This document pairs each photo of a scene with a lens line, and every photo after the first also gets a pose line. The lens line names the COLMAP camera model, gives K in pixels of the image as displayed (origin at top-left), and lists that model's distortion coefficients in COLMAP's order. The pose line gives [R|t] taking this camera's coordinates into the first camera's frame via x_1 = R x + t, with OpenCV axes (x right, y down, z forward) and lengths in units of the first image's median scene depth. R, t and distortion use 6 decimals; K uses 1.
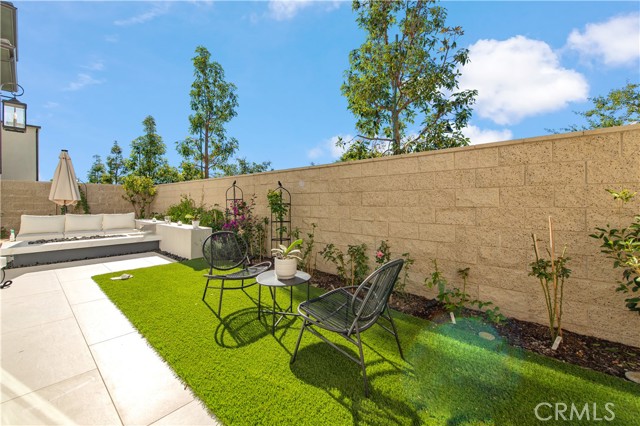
lens RADIAL K [[257.0, 0, 321.2], [0, 257.0, 200.9], [0, 0, 1]] dist [0.001136, -0.000031]
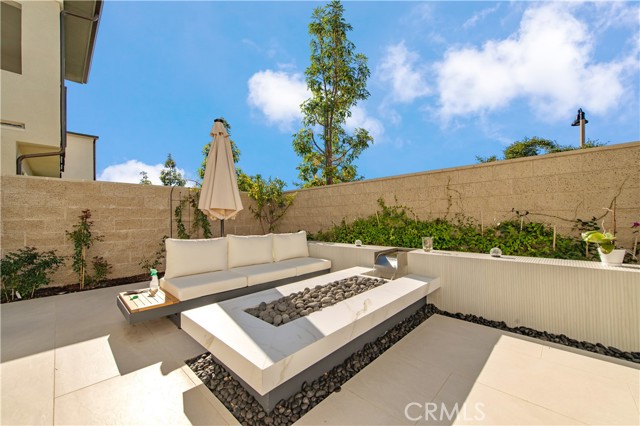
lens RADIAL K [[248.8, 0, 322.2], [0, 248.8, 214.0], [0, 0, 1]] dist [0.002751, -0.000355]
pose [[0.998715, -0.012570, -0.049091, -0.601523], [0.011863, 0.999822, -0.014672, 0.012639], [0.049267, 0.014071, 0.998687, 0.378606]]
